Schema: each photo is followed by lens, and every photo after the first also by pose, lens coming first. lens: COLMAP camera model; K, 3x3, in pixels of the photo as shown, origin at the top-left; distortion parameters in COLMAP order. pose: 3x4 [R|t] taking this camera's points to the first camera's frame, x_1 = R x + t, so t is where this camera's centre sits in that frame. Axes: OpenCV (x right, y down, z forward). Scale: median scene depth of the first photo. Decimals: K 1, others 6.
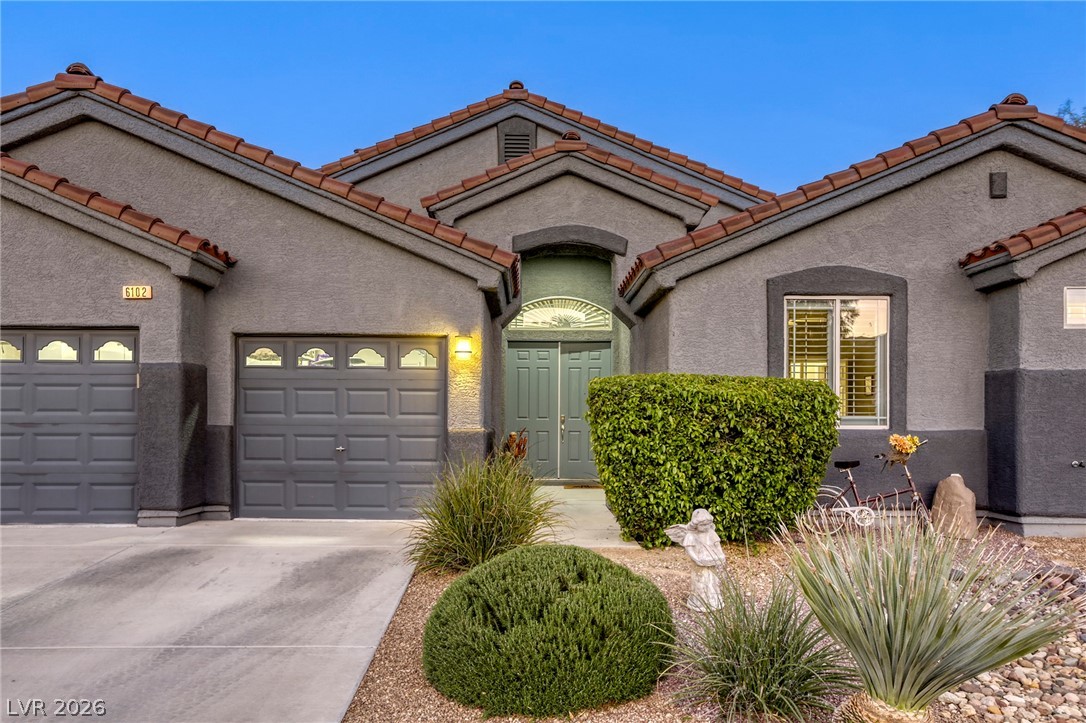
lens RADIAL K [[821.7, 0, 525.1], [0, 821.7, 413.6], [0, 0, 1]] dist [-0.010548, 0.049116]
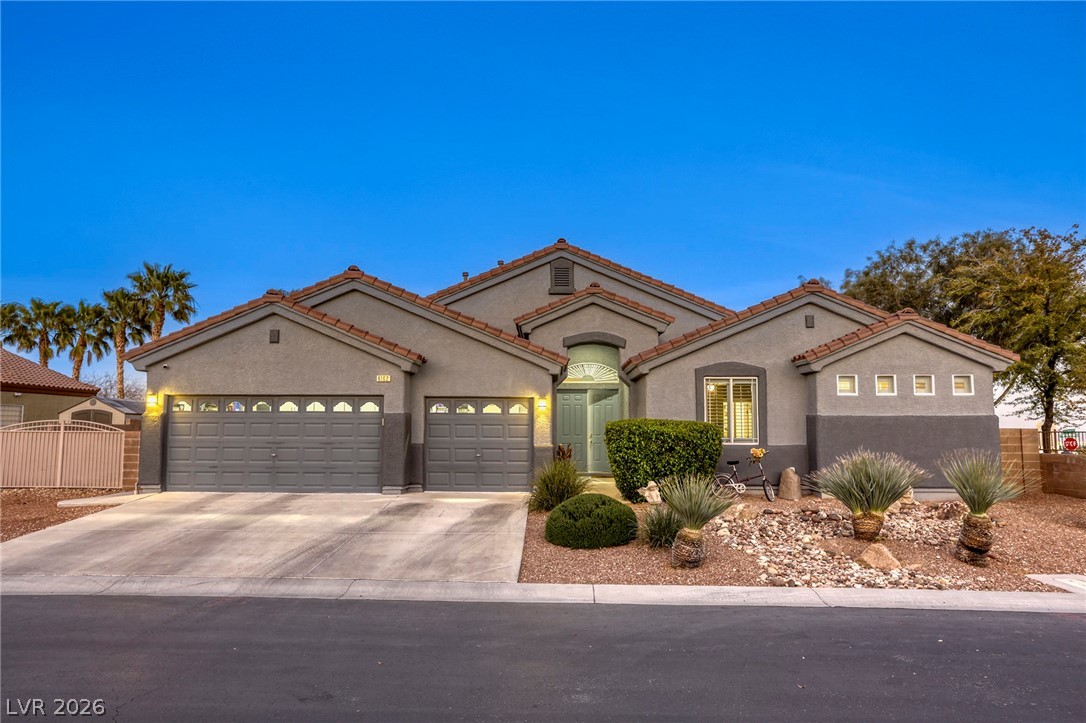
lens RADIAL K [[722.3, 0, 543.0], [0, 722.3, 361.5], [0, 0, 1]] dist [-0.026780, 0.000196]
pose [[0.999959, -0.002899, -0.008579, -0.056954], [0.002204, 0.996791, -0.080021, -0.042696], [0.008783, 0.079999, 0.996756, -0.737267]]
